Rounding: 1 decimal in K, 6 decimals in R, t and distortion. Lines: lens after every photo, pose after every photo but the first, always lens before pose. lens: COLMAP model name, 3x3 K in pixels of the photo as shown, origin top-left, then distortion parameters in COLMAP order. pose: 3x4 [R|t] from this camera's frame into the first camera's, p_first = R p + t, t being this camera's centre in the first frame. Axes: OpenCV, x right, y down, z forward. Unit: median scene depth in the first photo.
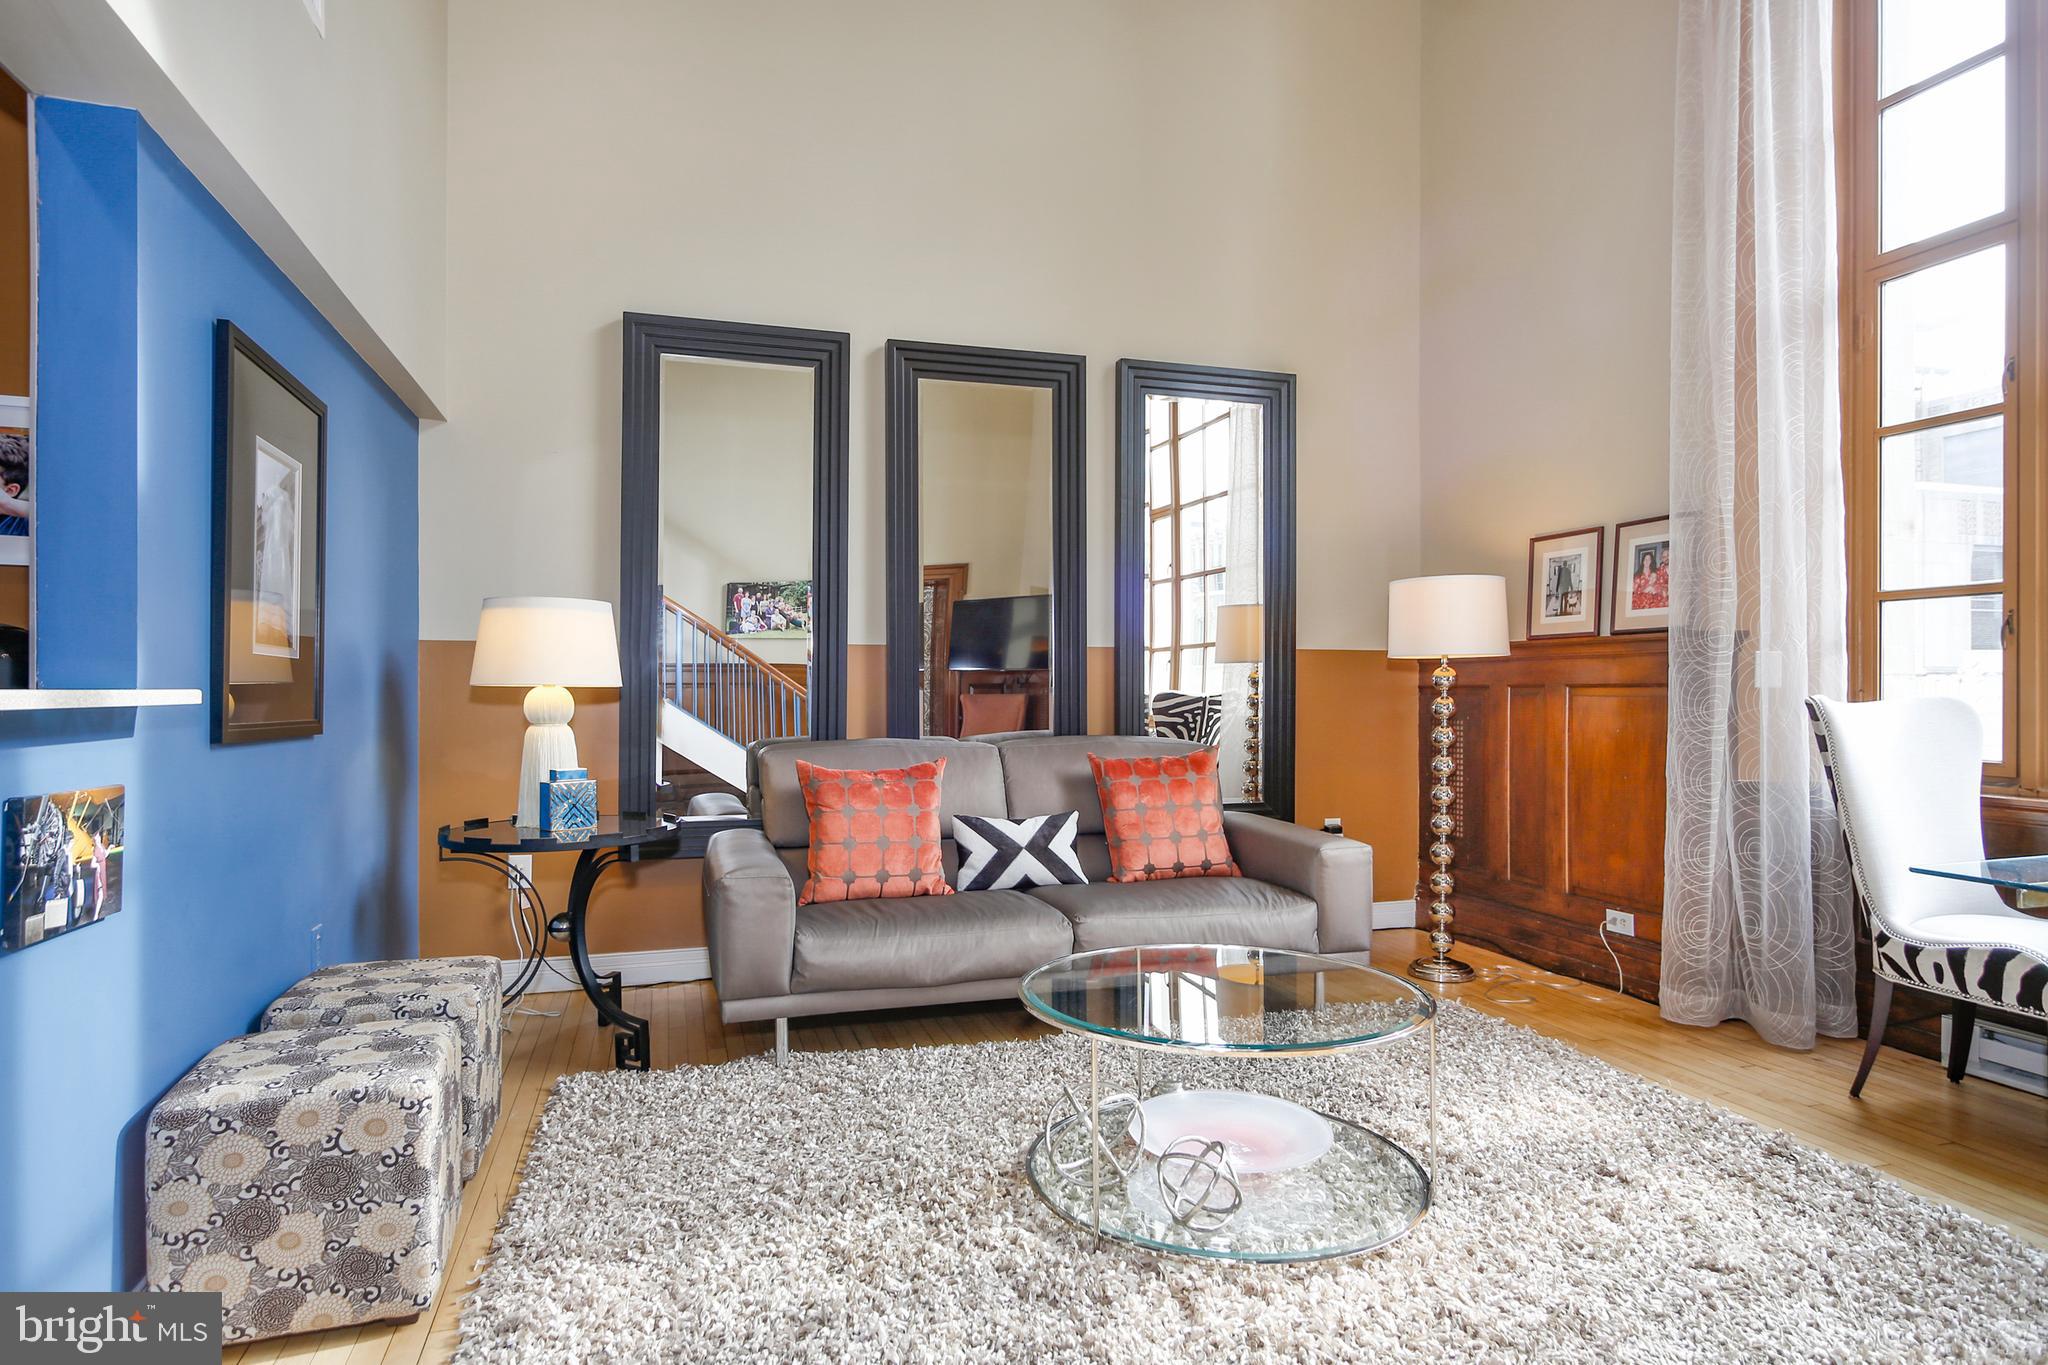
lens RADIAL K [[1149.1, 0, 1012.7], [0, 1149.1, 686.6], [0, 0, 1]] dist [0.000758, -0.001029]
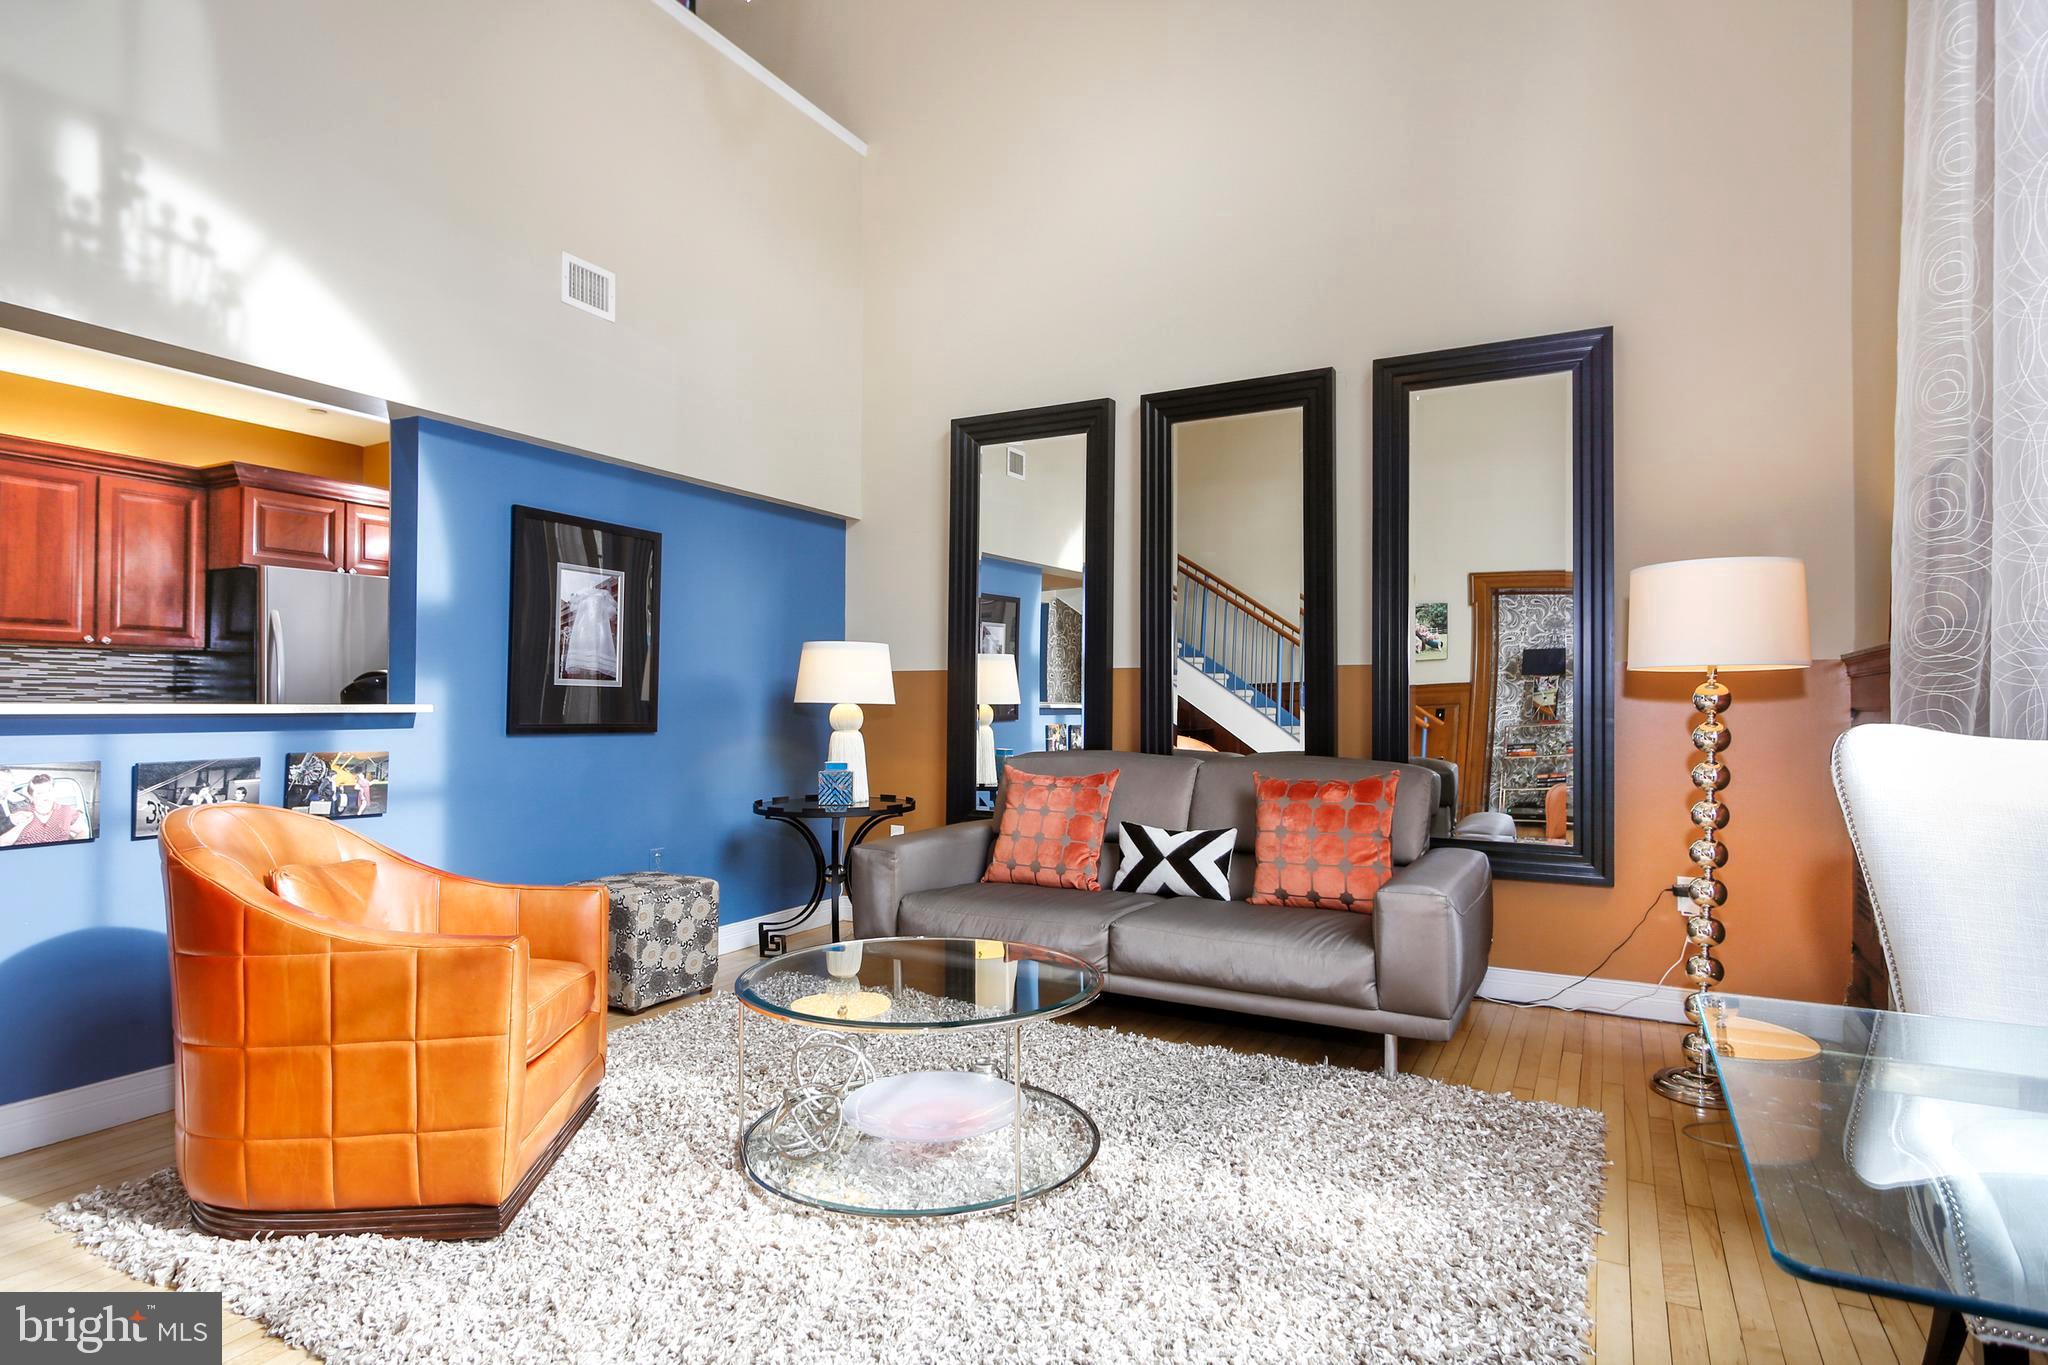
lens RADIAL K [[1087.1, 0, 1025.5], [0, 1087.1, 689.6], [0, 0, 1]] dist [0.022864, -0.000579]
pose [[0.698416, -0.006813, -0.715659, 0.632452], [-0.004571, 0.999892, -0.013979, -0.000305], [0.715677, 0.013034, 0.698310, 0.200265]]
